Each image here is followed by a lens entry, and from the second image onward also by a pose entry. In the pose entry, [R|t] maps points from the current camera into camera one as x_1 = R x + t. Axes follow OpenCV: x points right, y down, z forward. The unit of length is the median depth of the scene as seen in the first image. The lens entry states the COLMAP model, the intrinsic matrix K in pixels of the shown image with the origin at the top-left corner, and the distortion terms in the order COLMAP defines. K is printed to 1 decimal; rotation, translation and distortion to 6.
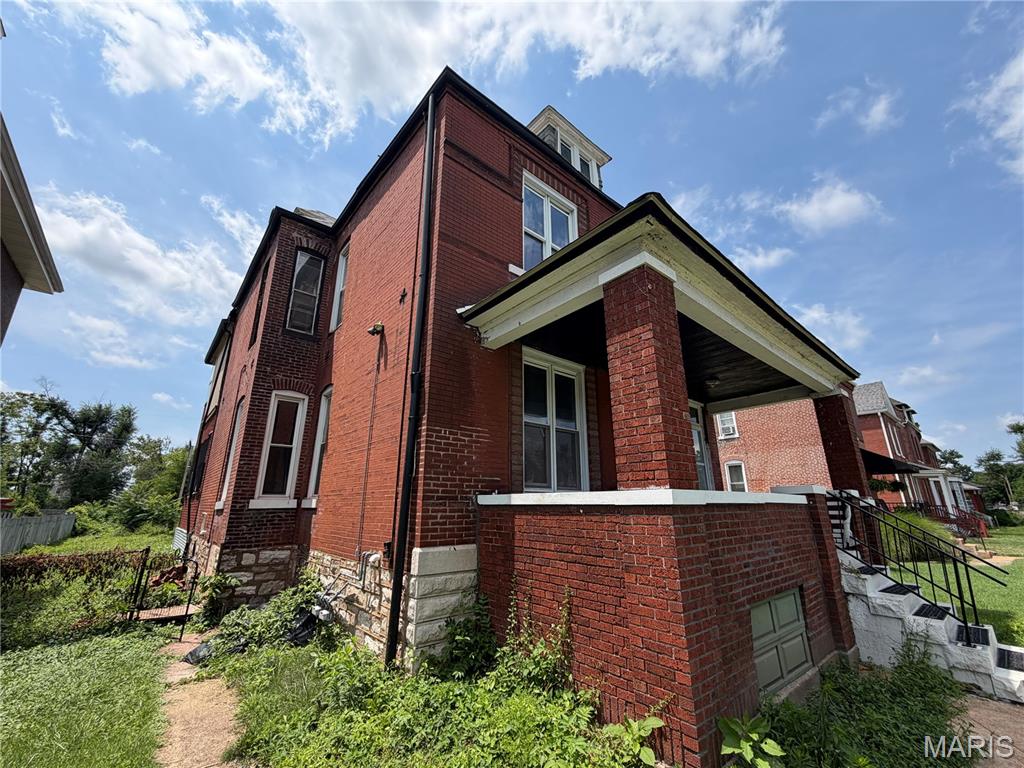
lens RADIAL K [[408.5, 0, 508.8], [0, 408.5, 383.9], [0, 0, 1]] dist [-0.001470, 0.000215]
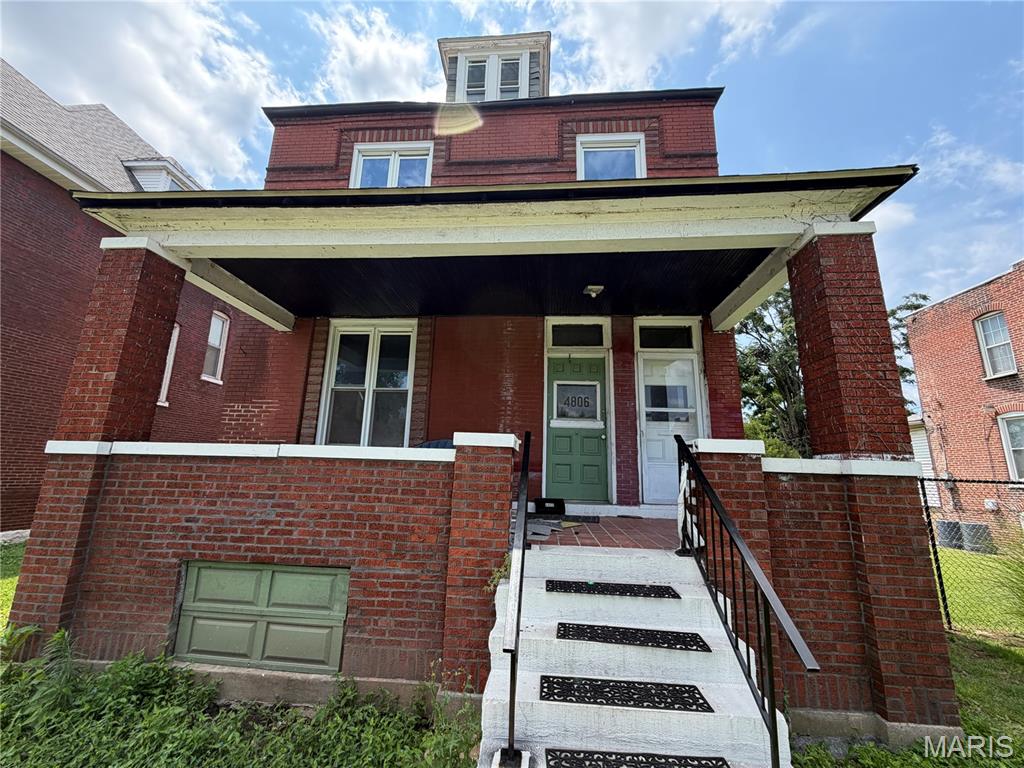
lens RADIAL K [[408.5, 0, 508.8], [0, 408.5, 383.9], [0, 0, 1]] dist [-0.001470, 0.000215]
pose [[0.712305, -0.132749, -0.689202, 1.233495], [0.175837, 0.984388, -0.007874, 0.189219], [0.679488, -0.115578, 0.724526, 0.592638]]
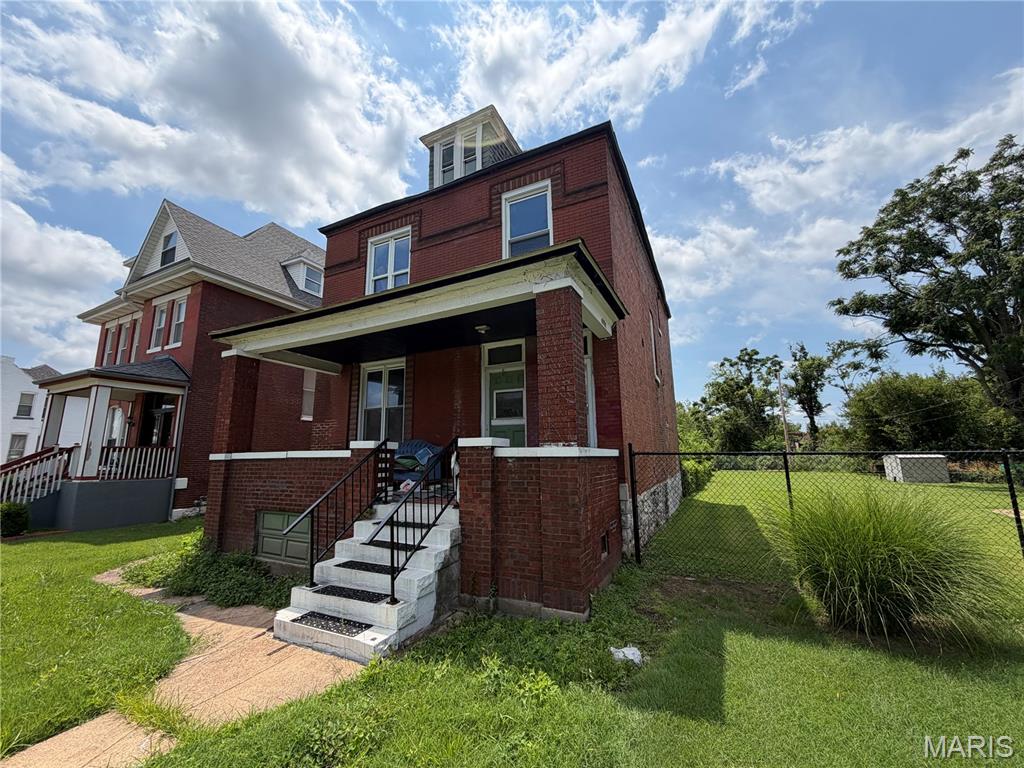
lens RADIAL K [[408.5, 0, 508.8], [0, 408.5, 383.9], [0, 0, 1]] dist [-0.001470, 0.000215]
pose [[0.390485, -0.167071, -0.905322, 1.969234], [0.274142, 0.959884, -0.058896, 0.277659], [0.878844, -0.225189, 0.420622, 0.927580]]
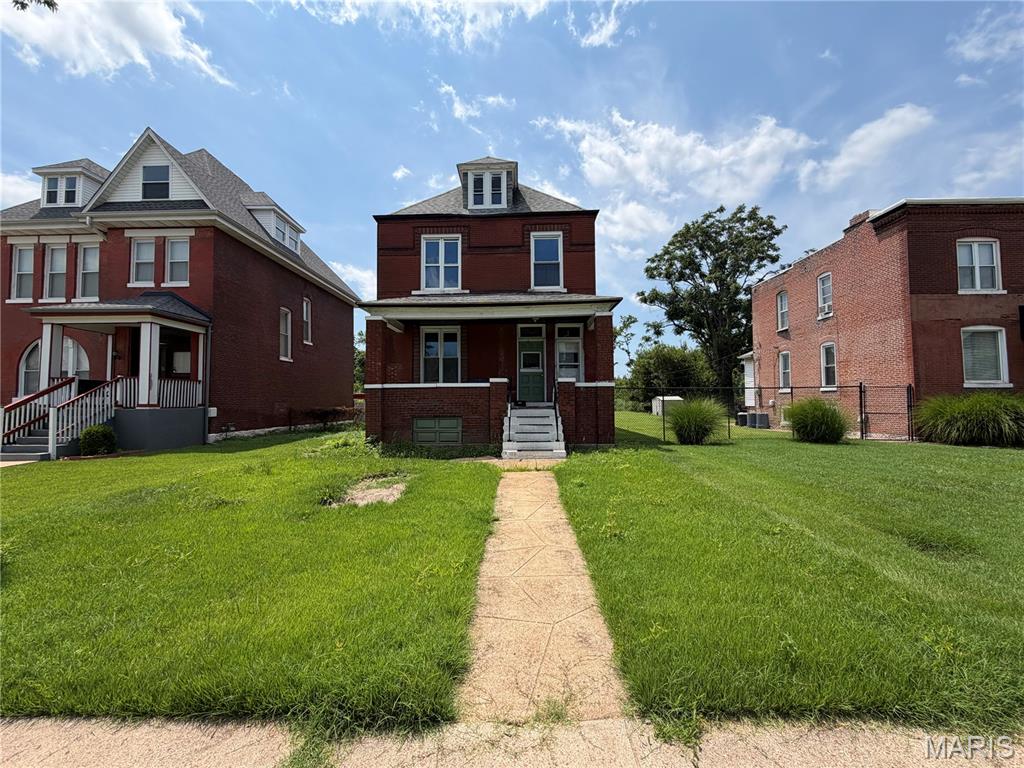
lens RADIAL K [[408.5, 0, 508.8], [0, 408.5, 383.9], [0, 0, 1]] dist [-0.001470, 0.000215]
pose [[0.741099, -0.035755, -0.670443, 2.261903], [0.200060, 0.964979, 0.169681, -0.077127], [0.640896, -0.259879, 0.722299, -0.529988]]
